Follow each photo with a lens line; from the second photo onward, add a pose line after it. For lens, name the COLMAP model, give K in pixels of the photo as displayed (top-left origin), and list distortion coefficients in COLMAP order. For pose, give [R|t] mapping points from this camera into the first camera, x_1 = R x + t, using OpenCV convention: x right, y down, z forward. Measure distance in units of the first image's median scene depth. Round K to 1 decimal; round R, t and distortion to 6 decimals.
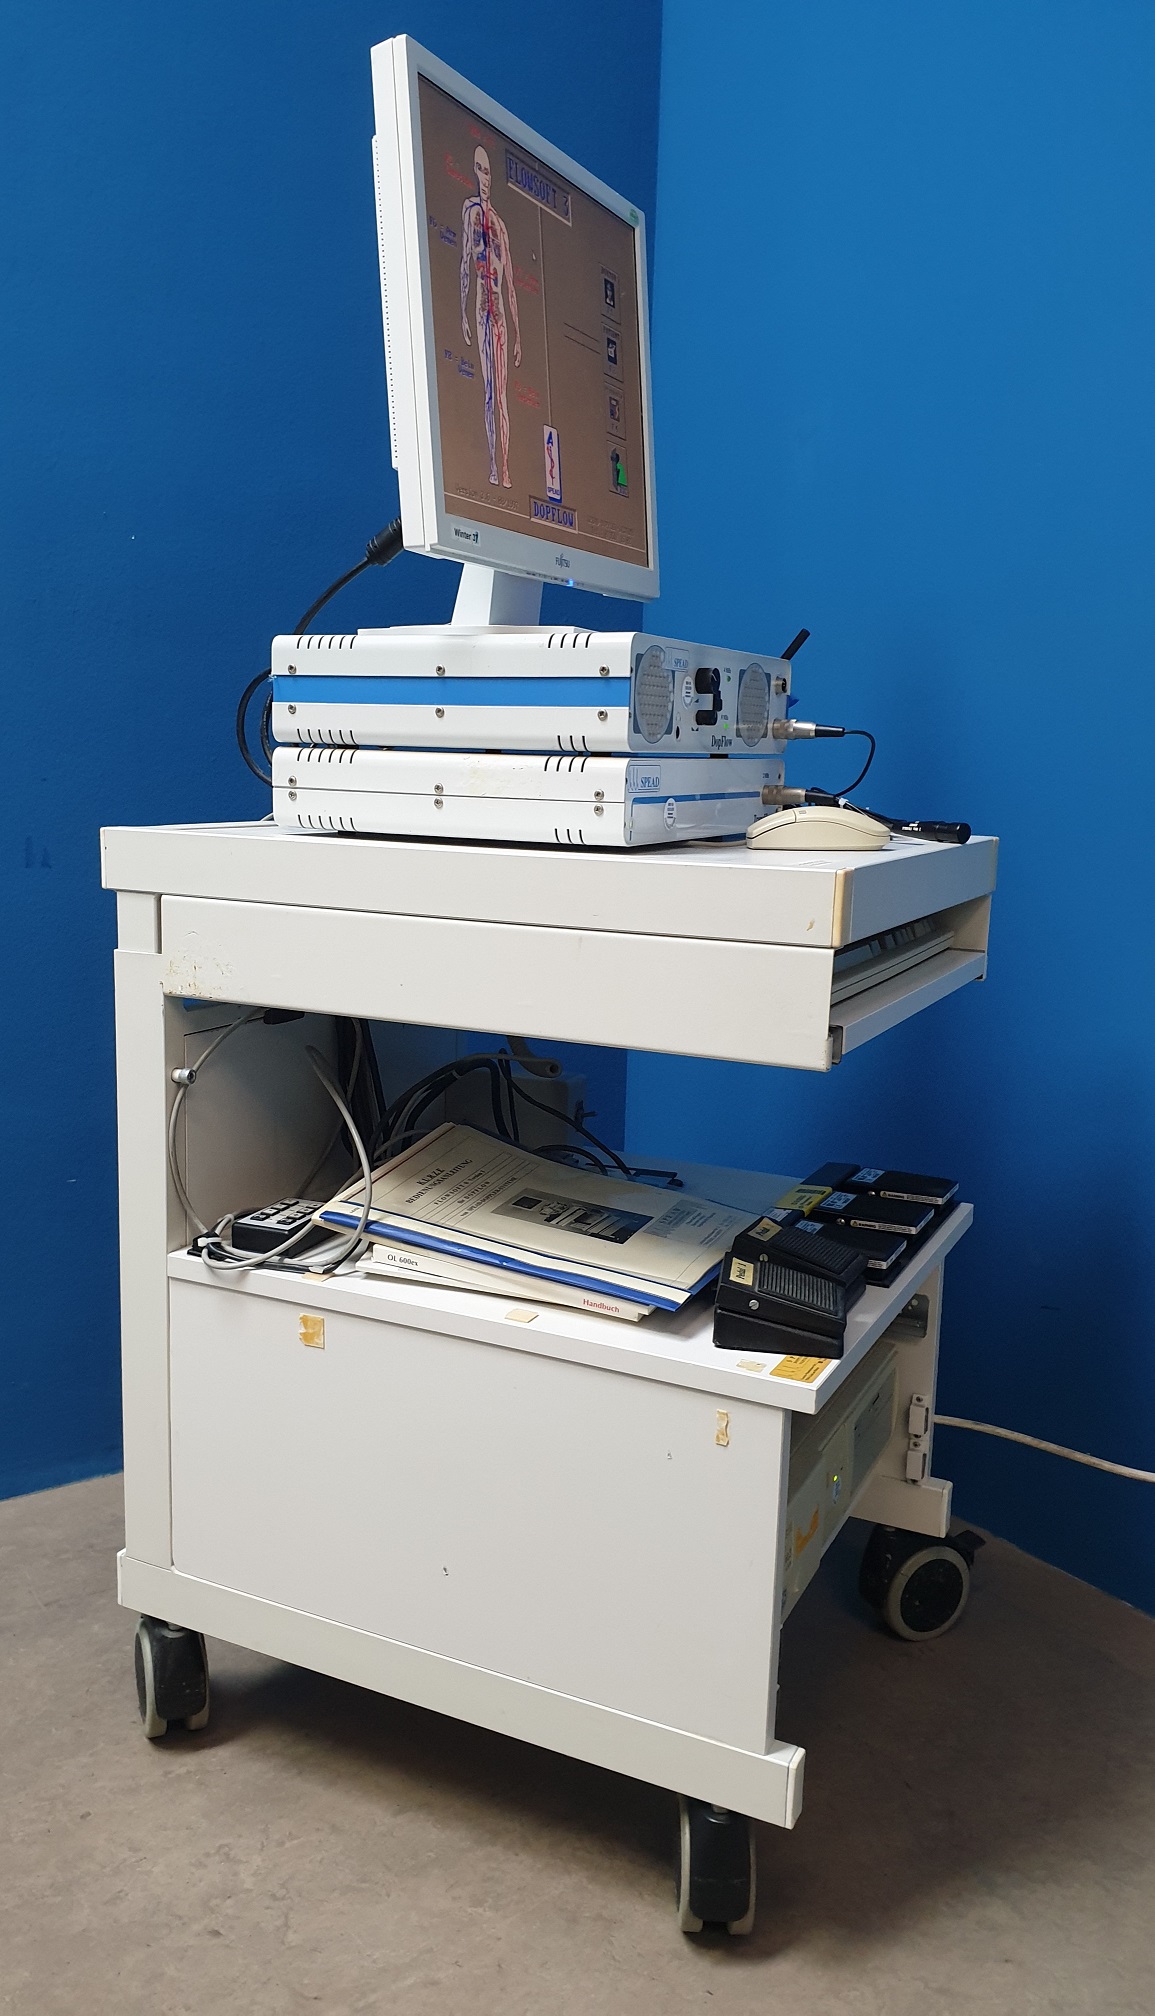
lens RADIAL K [[1576.4, 0, 574.3], [0, 1576.4, 1010.9], [0, 0, 1]] dist [0.011118, 0.008467]
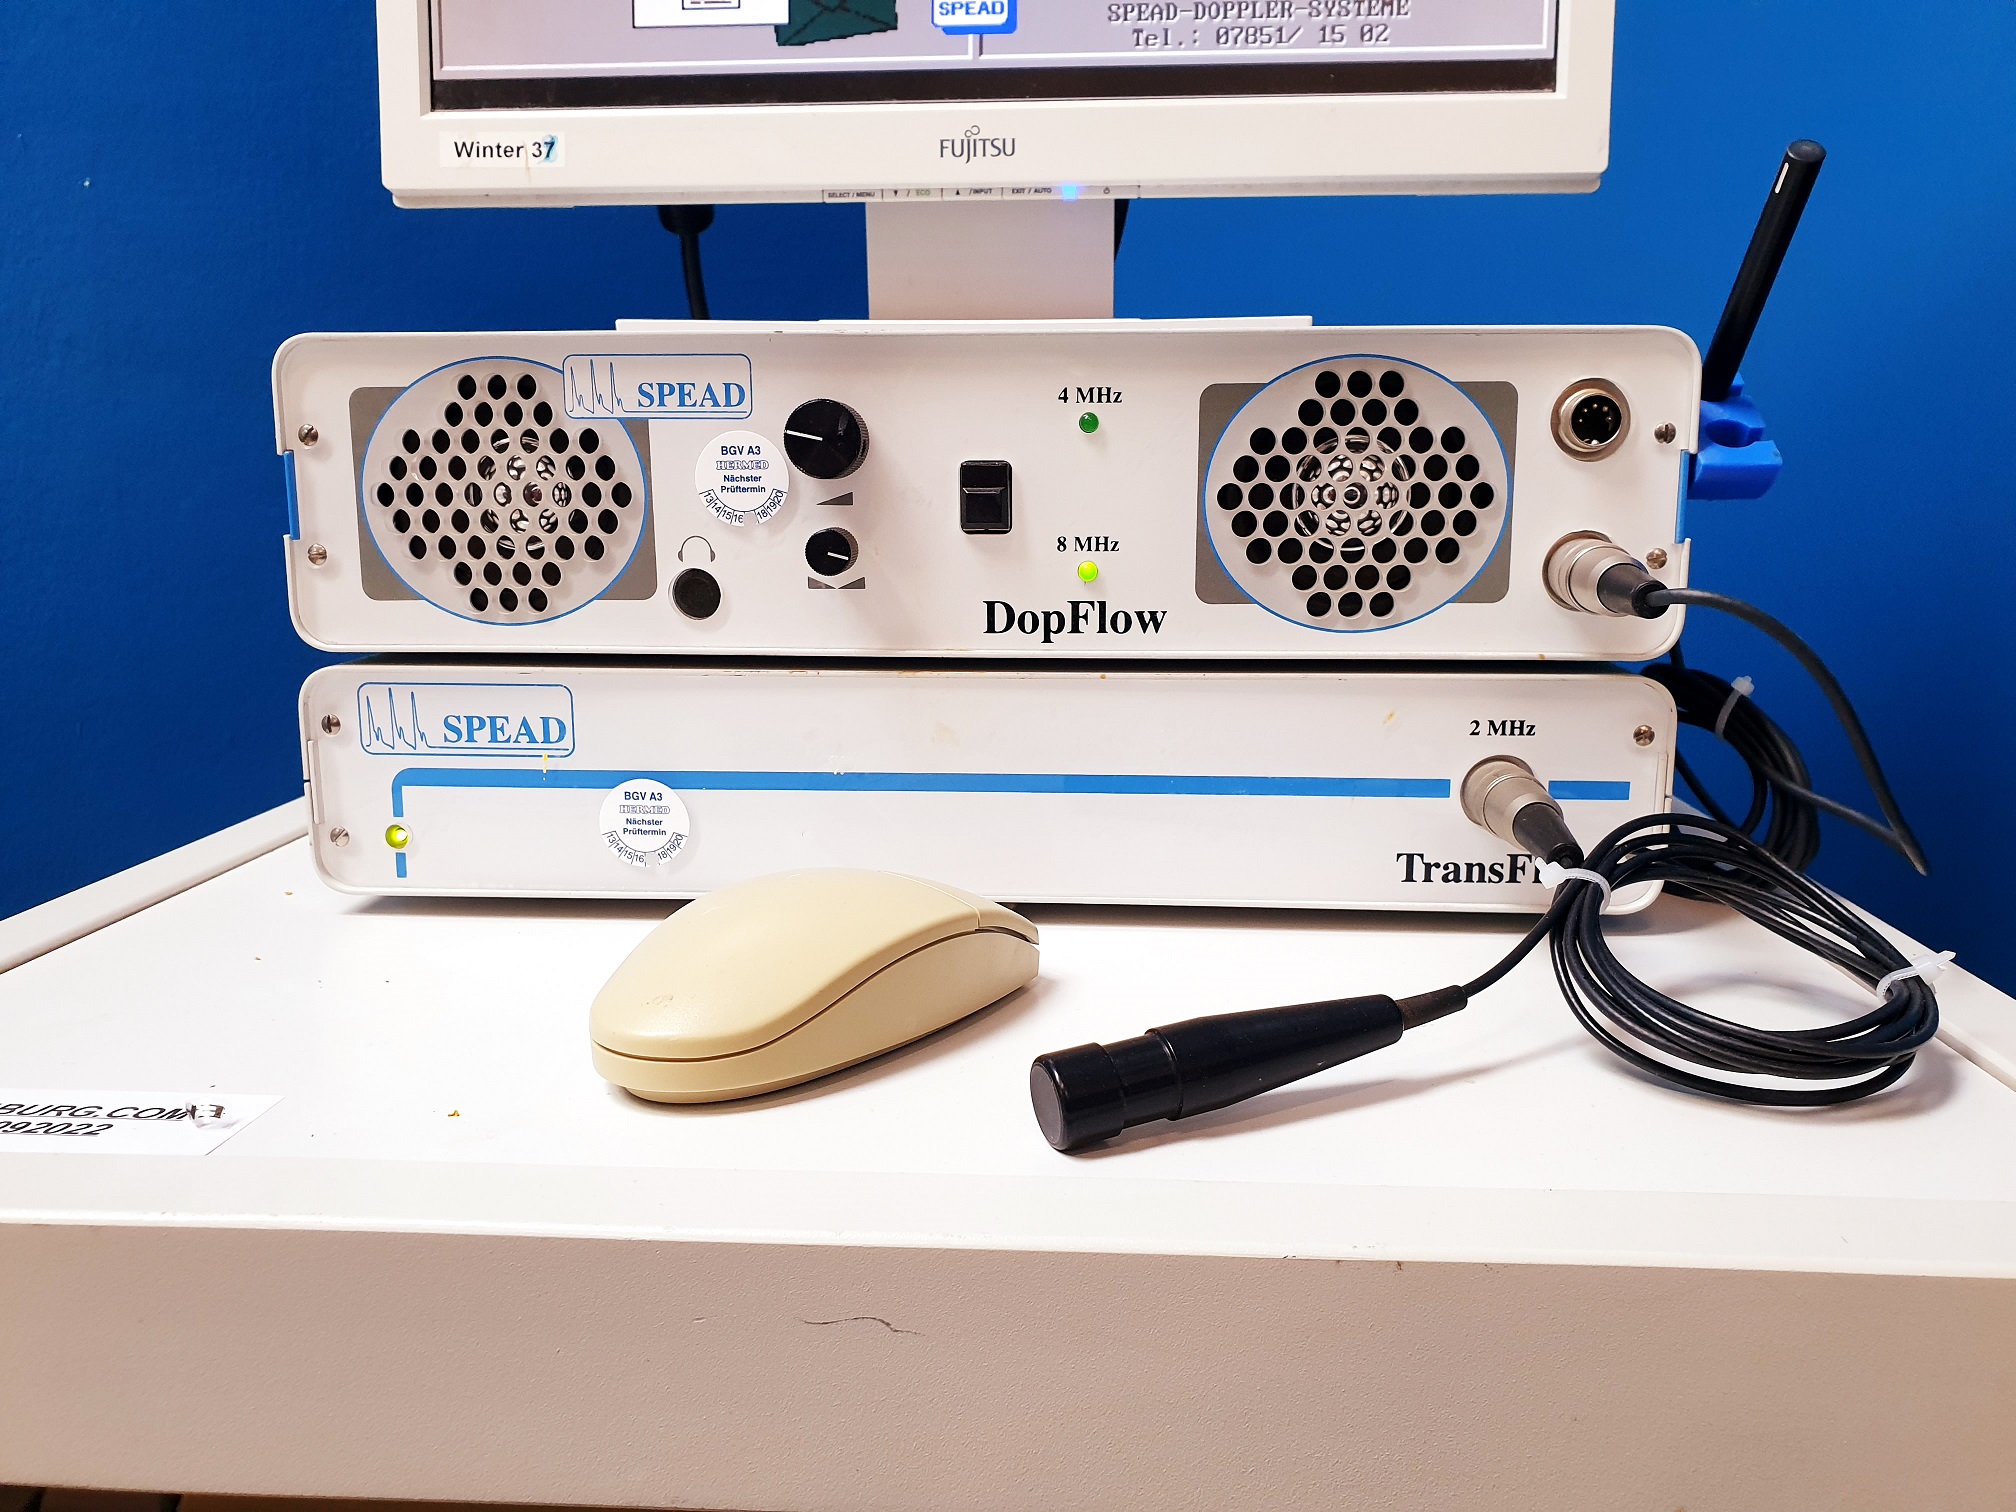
lens RADIAL K [[1648.5, 0, 1008.5], [0, 1648.5, 739.2], [0, 0, 1]] dist [0.001919, -0.006264]
pose [[0.371577, 0.120872, -0.920500, 0.424164], [-0.146551, 0.986694, 0.070406, -0.179571], [0.916762, 0.108739, 0.384347, 0.923756]]
